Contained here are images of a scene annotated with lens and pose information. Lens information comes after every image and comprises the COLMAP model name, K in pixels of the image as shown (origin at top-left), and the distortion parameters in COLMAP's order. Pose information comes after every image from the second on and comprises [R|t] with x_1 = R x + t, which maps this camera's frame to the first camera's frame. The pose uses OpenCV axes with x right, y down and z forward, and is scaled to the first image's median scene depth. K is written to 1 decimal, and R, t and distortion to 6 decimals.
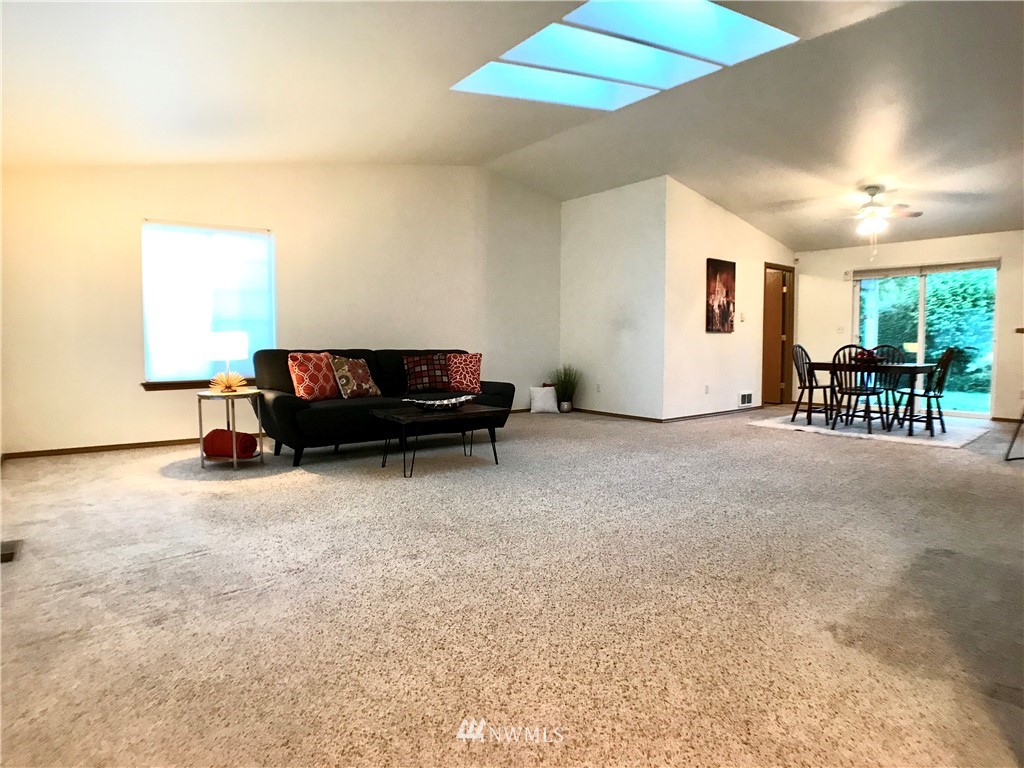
lens RADIAL K [[575.5, 0, 510.3], [0, 575.5, 380.8], [0, 0, 1]] dist [-0.094721, 0.012113]
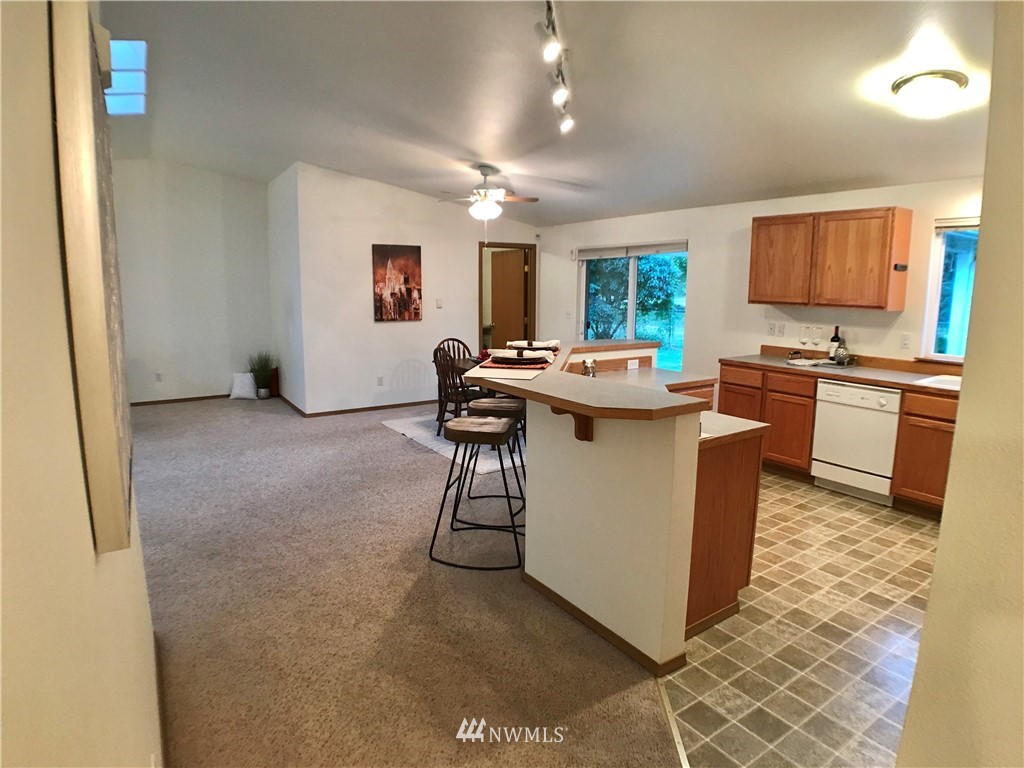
lens RADIAL K [[575.5, 0, 511.8], [0, 575.5, 389.4], [0, 0, 1]] dist [-0.094721, 0.012113]
pose [[0.995901, 0.020820, -0.088019, 0.644026], [-0.011260, 0.994115, 0.107740, -0.077227], [0.089744, -0.106307, 0.990275, 0.050401]]
